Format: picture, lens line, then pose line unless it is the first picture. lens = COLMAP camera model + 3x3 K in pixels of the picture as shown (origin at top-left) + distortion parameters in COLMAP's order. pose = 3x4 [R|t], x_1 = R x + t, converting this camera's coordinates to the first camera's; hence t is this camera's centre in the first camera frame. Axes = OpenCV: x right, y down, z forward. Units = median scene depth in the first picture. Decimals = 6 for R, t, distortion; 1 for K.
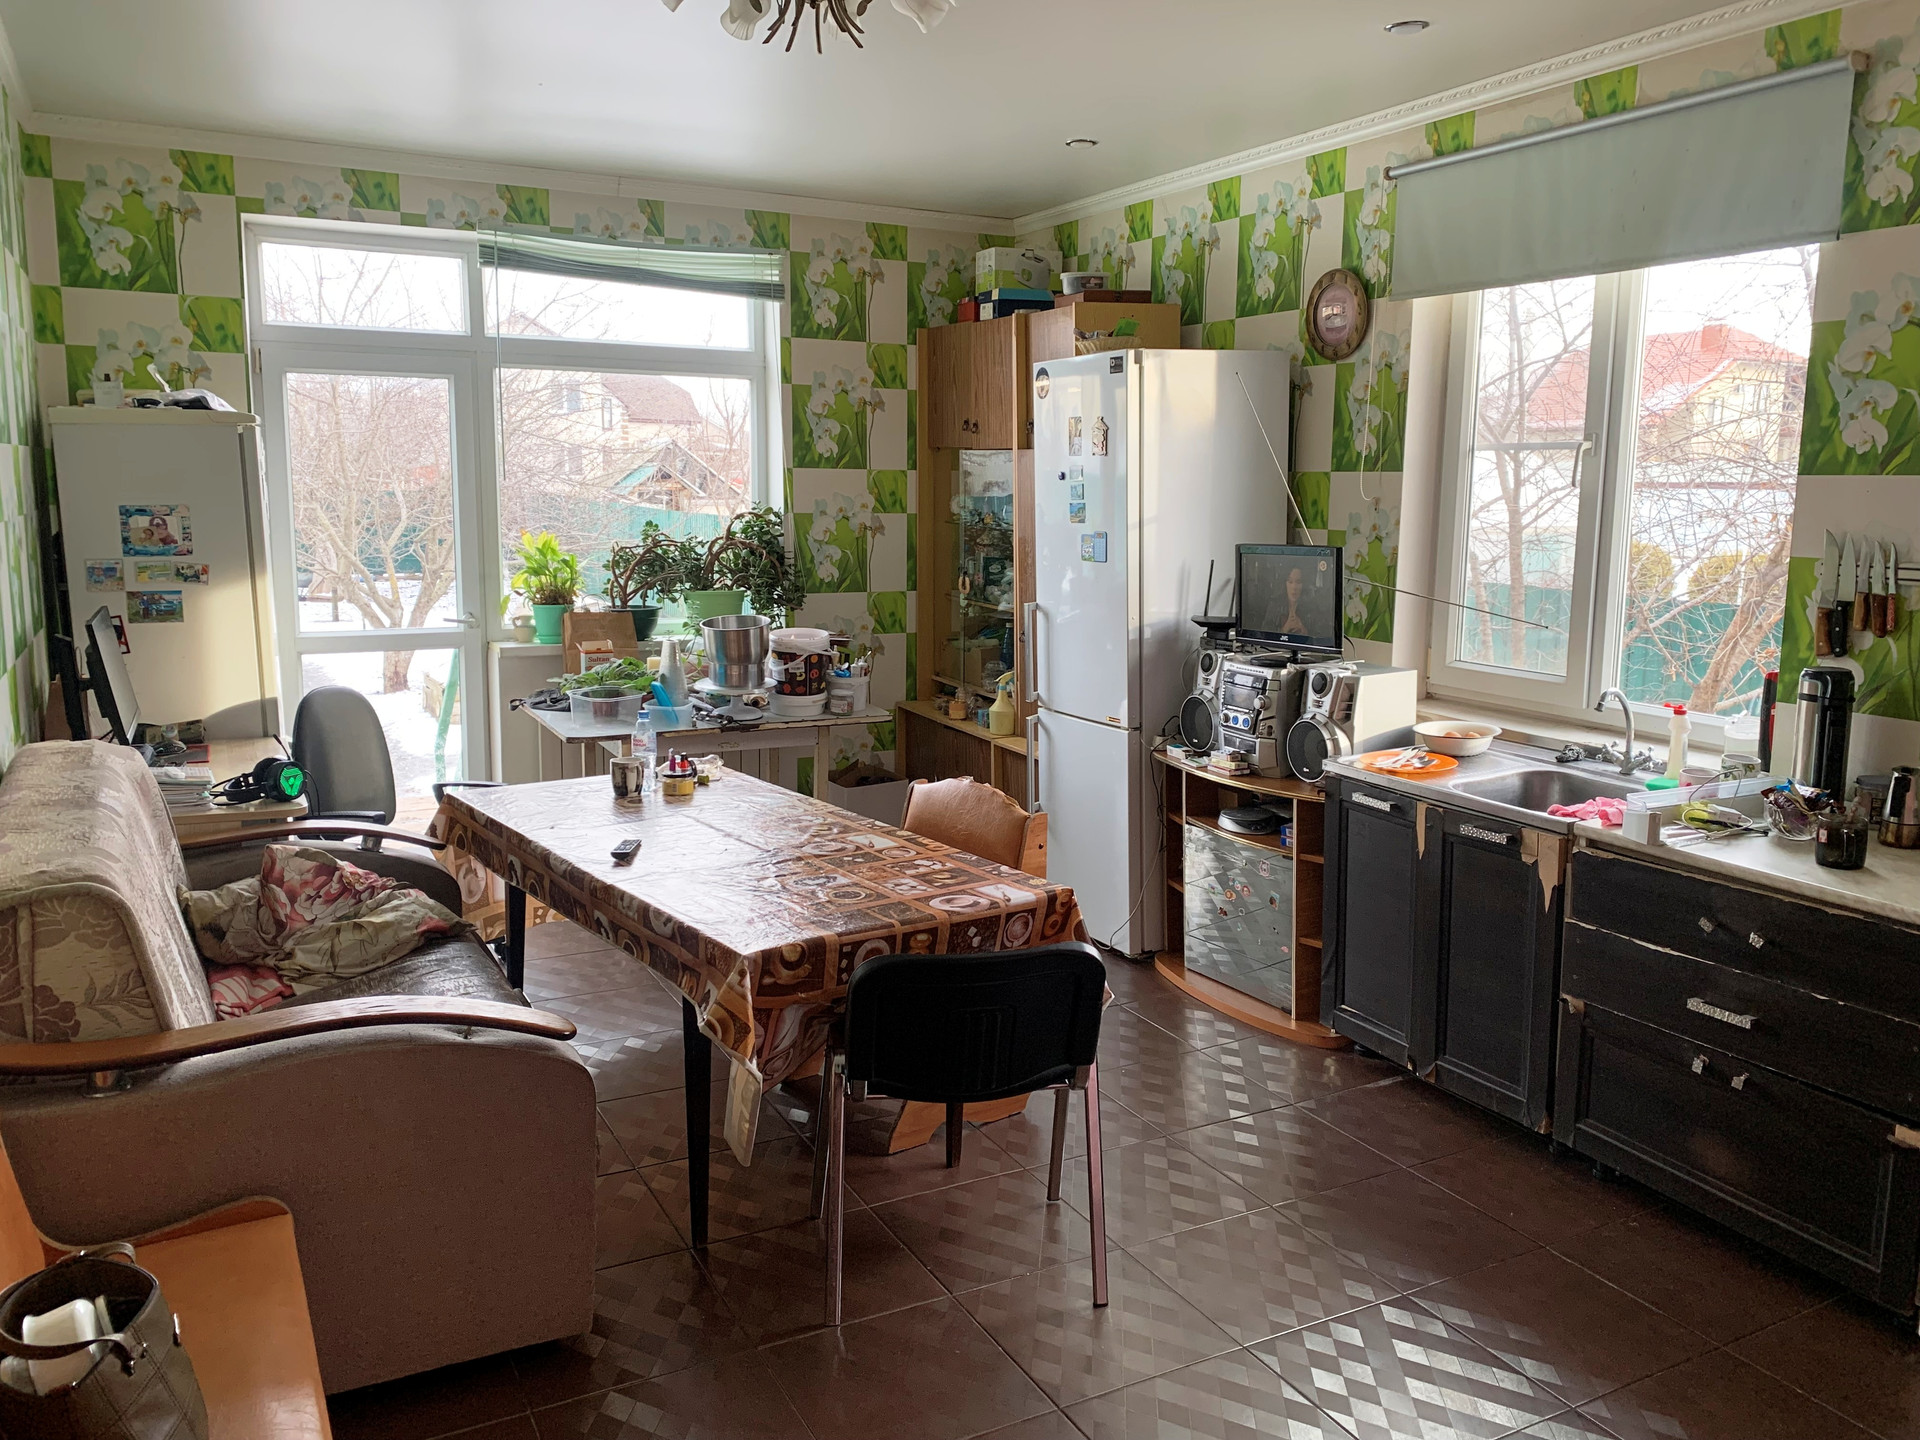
lens RADIAL K [[1461.0, 0, 964.8], [0, 1461.0, 717.6], [0, 0, 1]] dist [-0.010510, -0.001194]
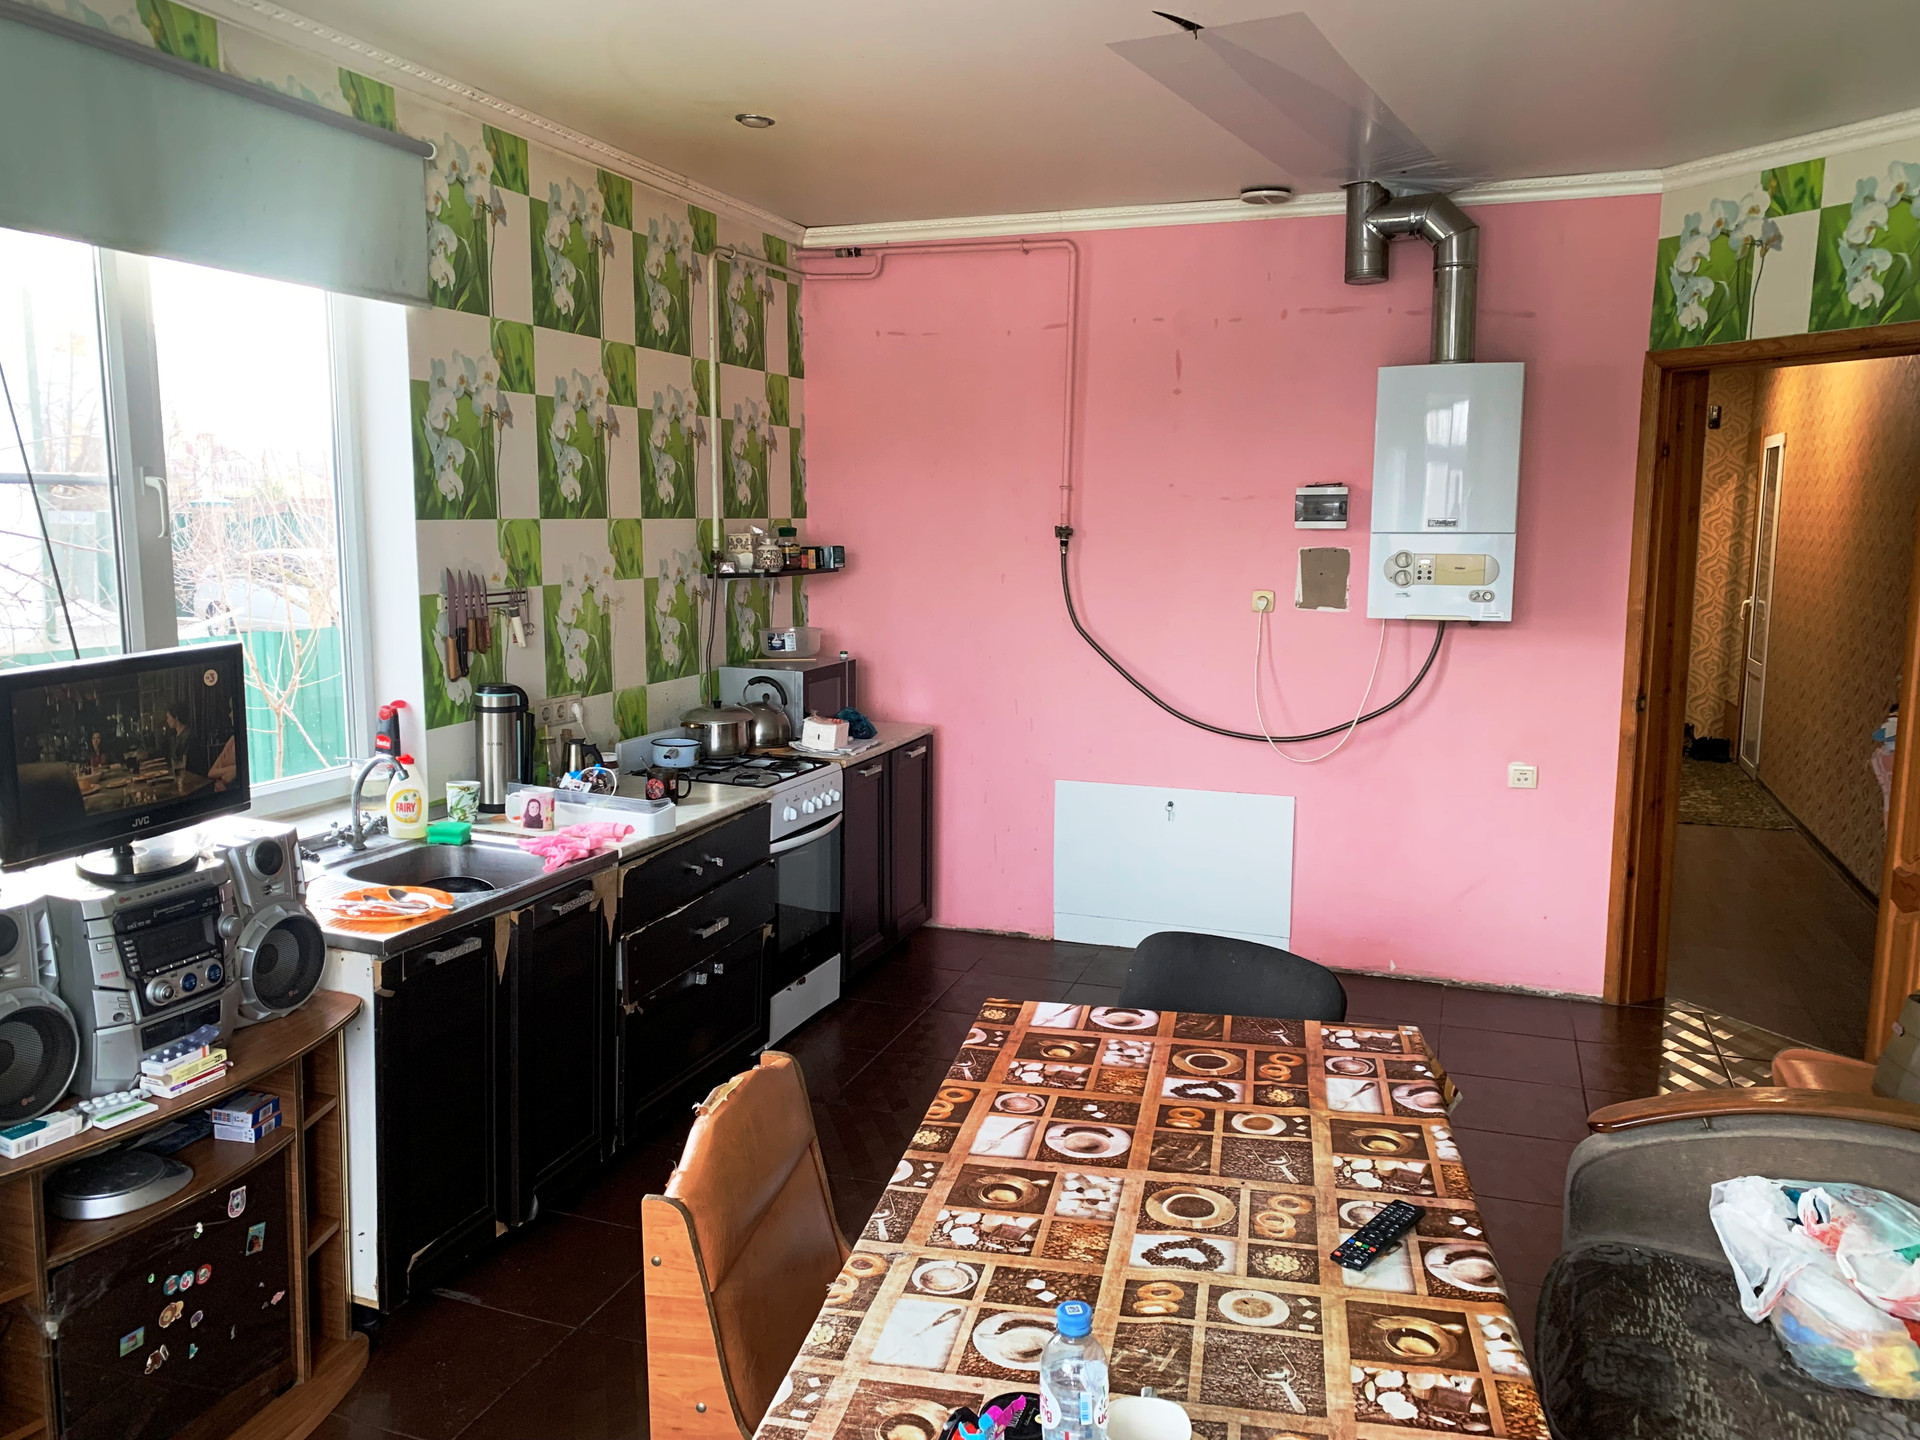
lens RADIAL K [[1461.0, 0, 966.8], [0, 1461.0, 712.7], [0, 0, 1]] dist [-0.010510, -0.001194]
pose [[-0.693119, -0.112453, 0.711998, -0.518508], [0.095998, 0.964557, 0.245794, -0.264994], [-0.714403, 0.238715, -0.657757, 1.510519]]
